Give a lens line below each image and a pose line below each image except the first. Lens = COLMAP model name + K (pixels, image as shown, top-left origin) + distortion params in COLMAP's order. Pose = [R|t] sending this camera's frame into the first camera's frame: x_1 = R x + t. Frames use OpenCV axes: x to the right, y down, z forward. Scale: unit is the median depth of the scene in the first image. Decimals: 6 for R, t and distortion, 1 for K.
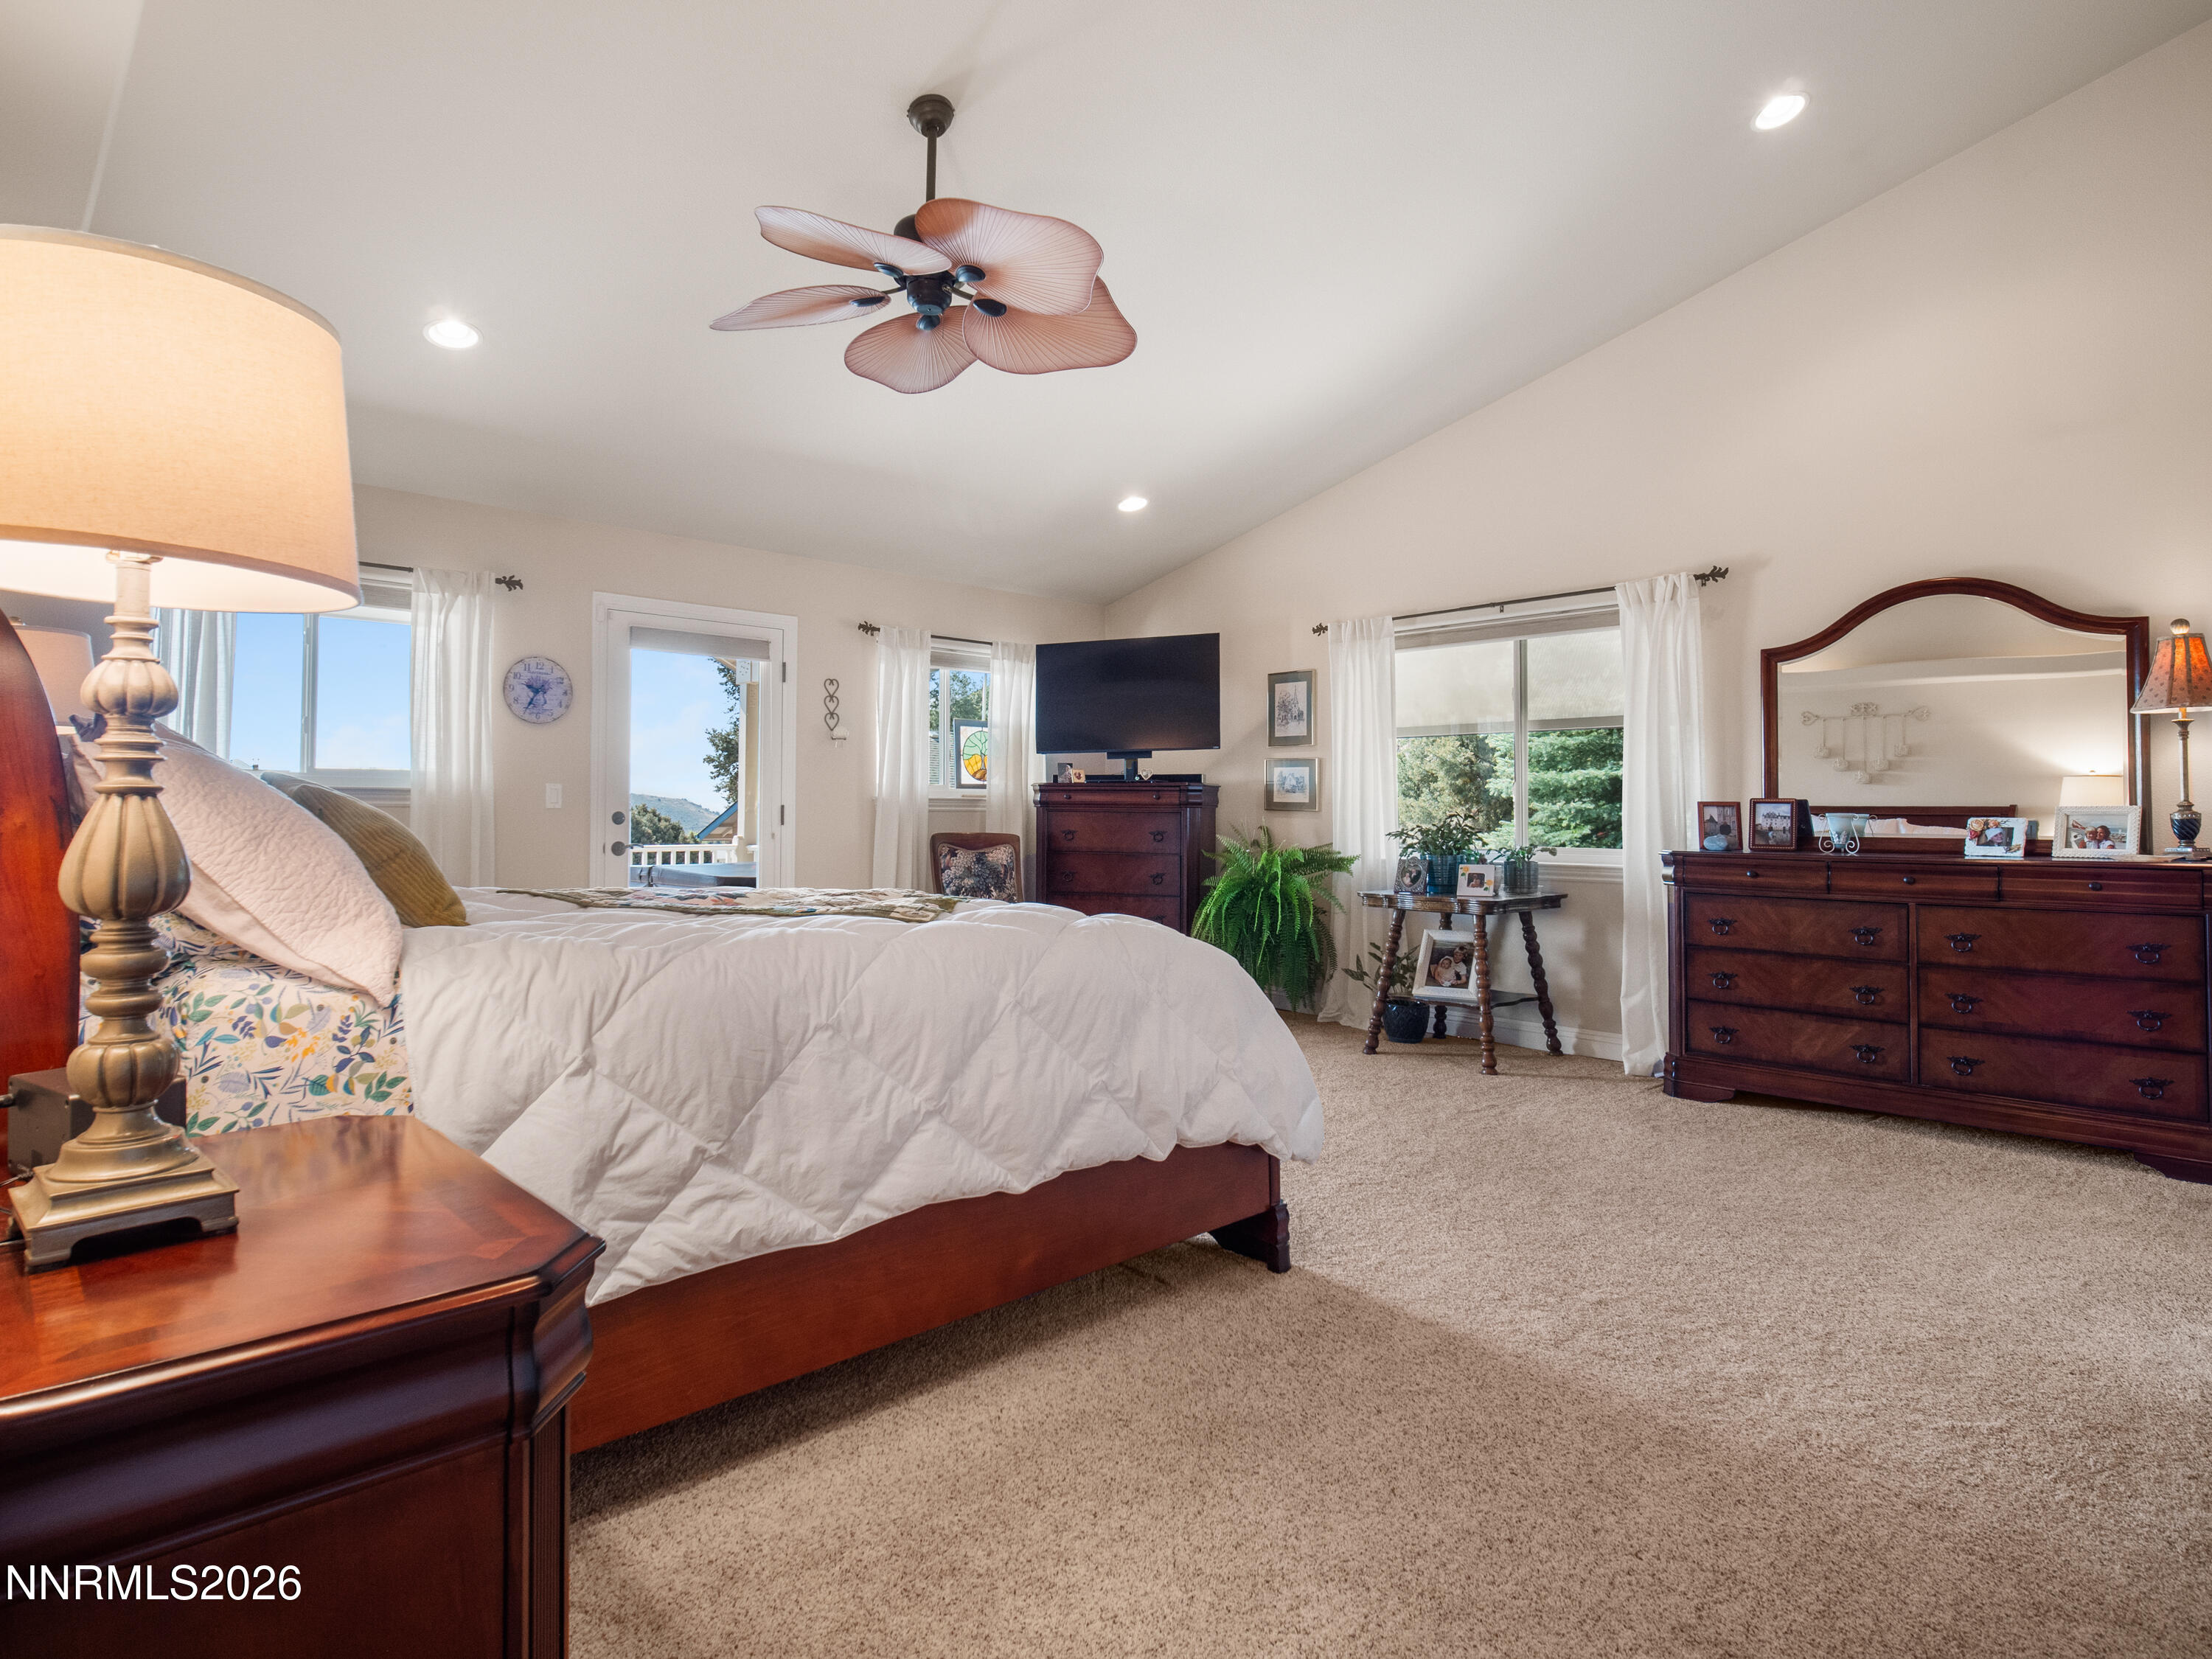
lens RADIAL K [[1212.8, 0, 1100.2], [0, 1212.8, 822.8], [0, 0, 1]] dist [-0.000590, -0.001560]
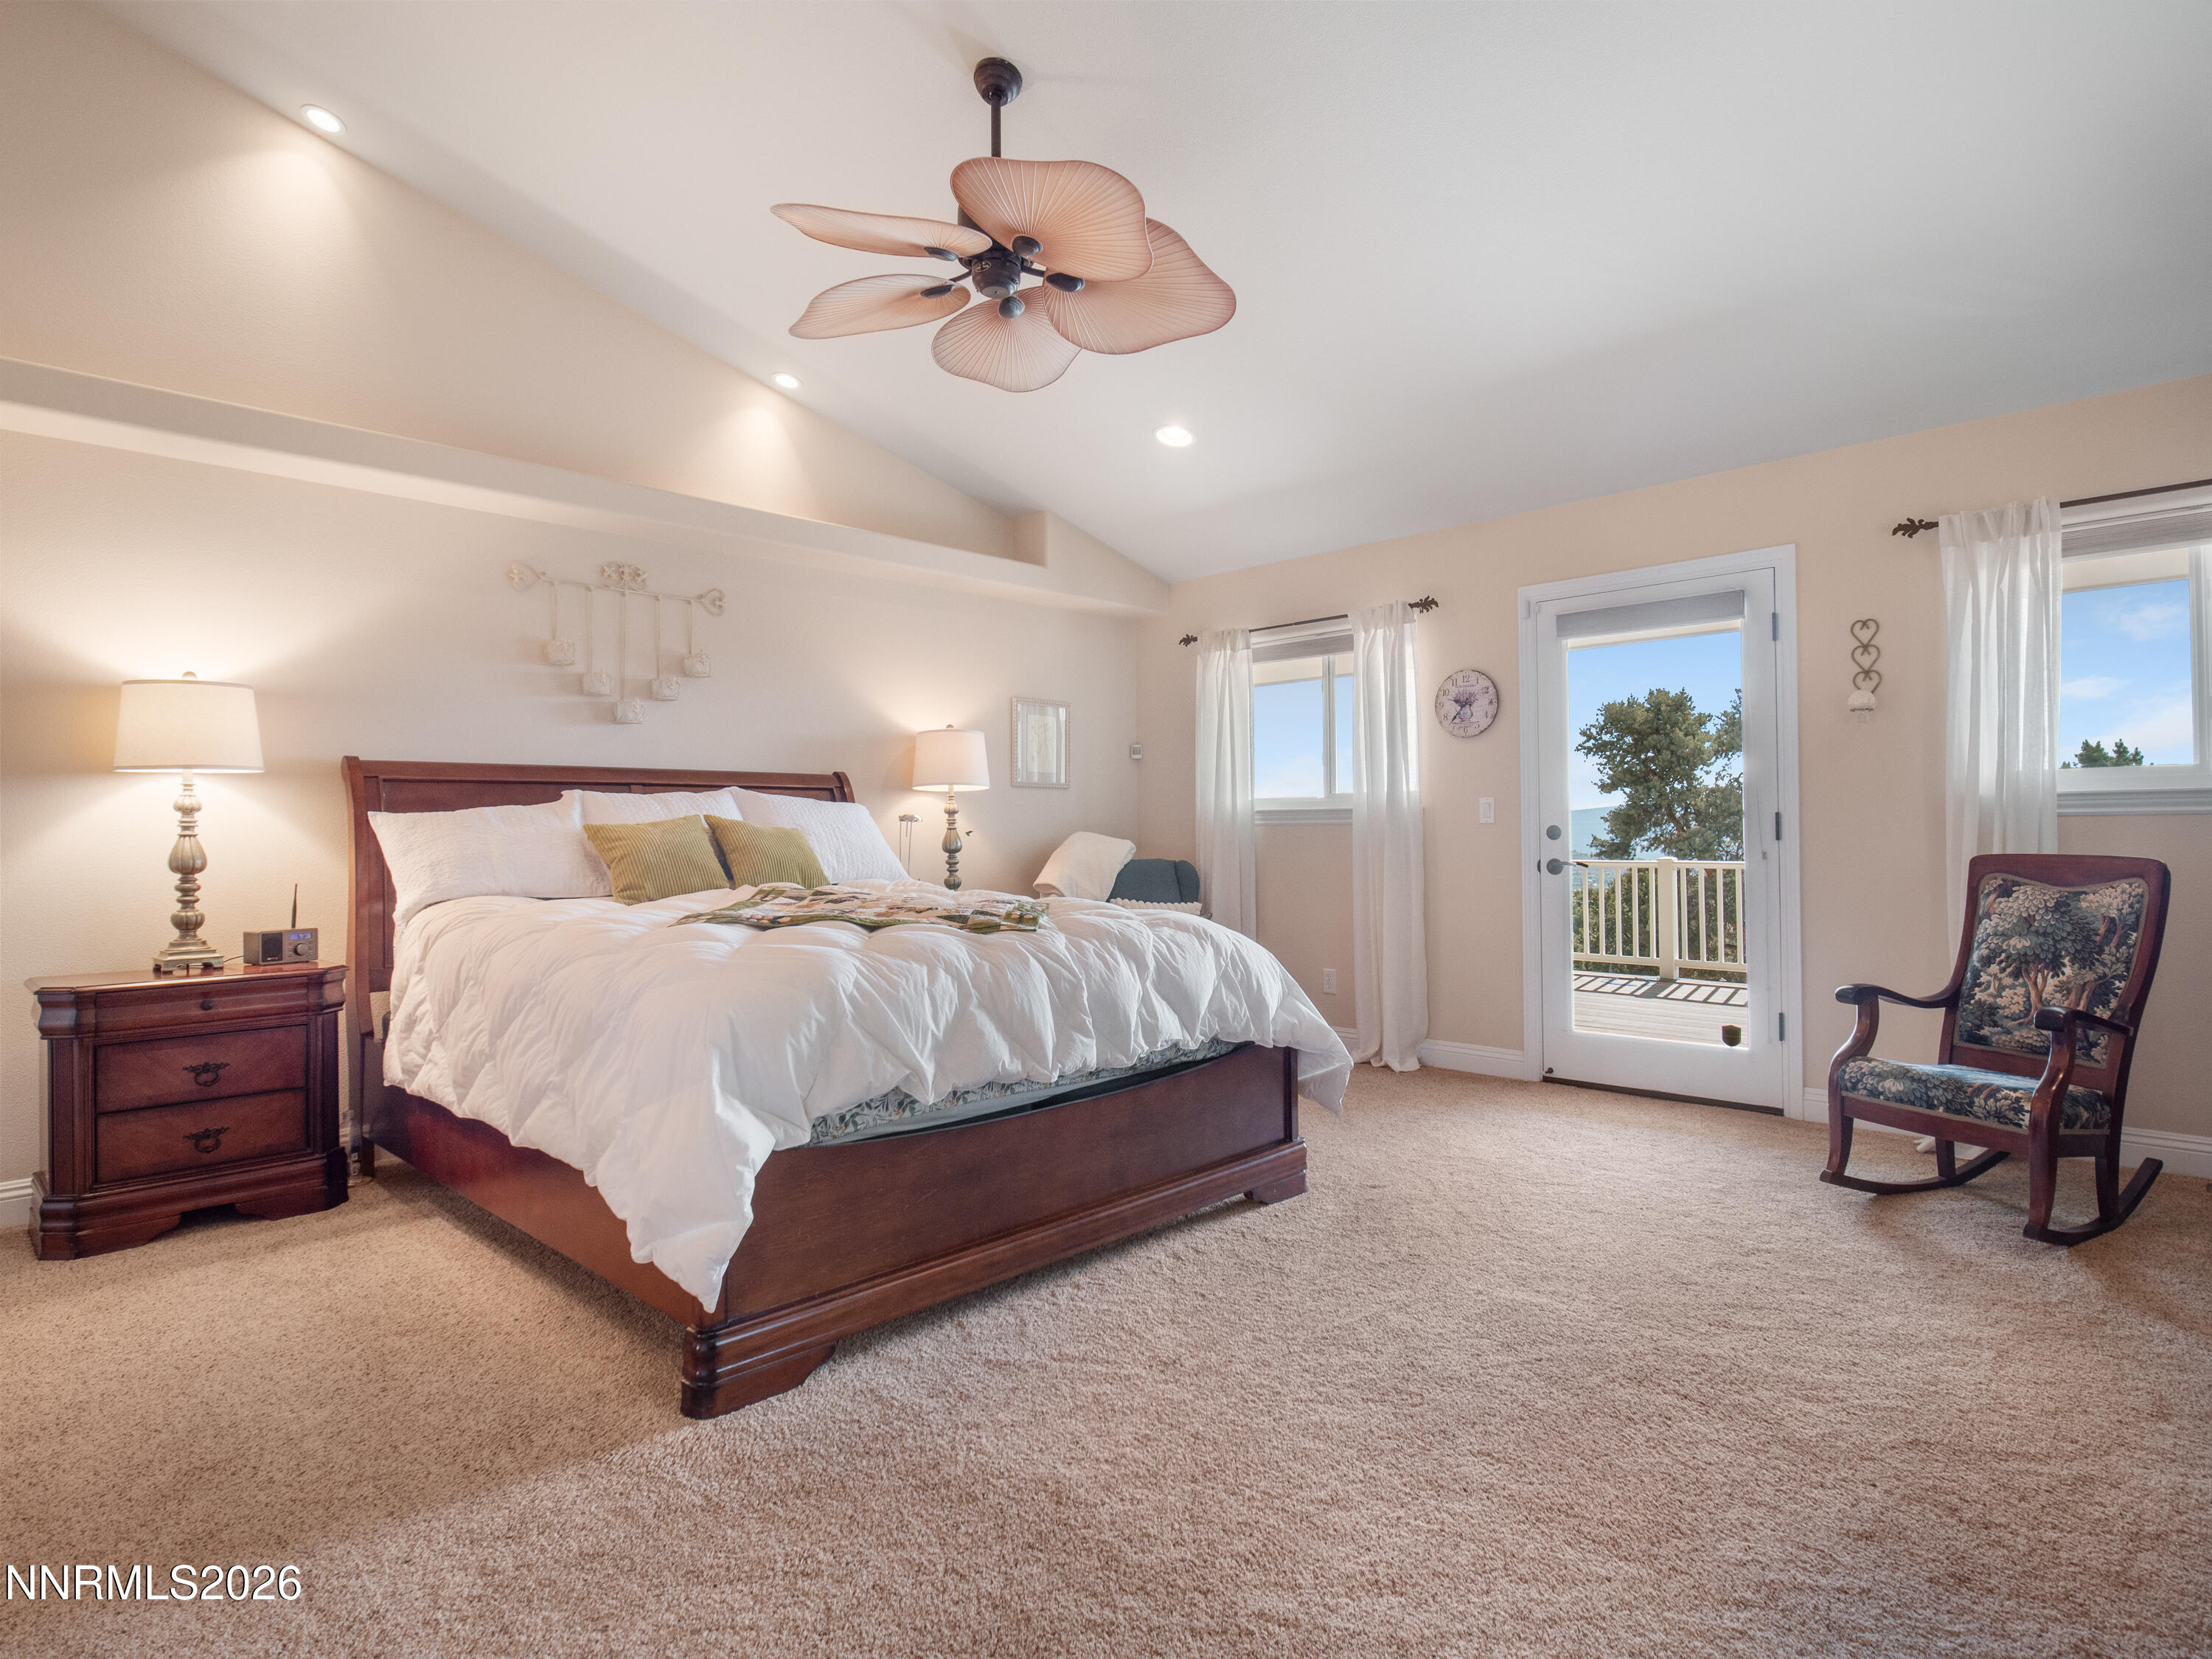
lens RADIAL K [[1212.8, 0, 1100.4], [0, 1212.8, 828.2], [0, 0, 1]] dist [-0.000590, -0.001560]
pose [[0.028391, -0.006746, -0.999574, 0.507271], [0.006689, 0.999956, -0.006559, -0.003409], [0.999575, -0.006500, 0.028435, 0.664755]]
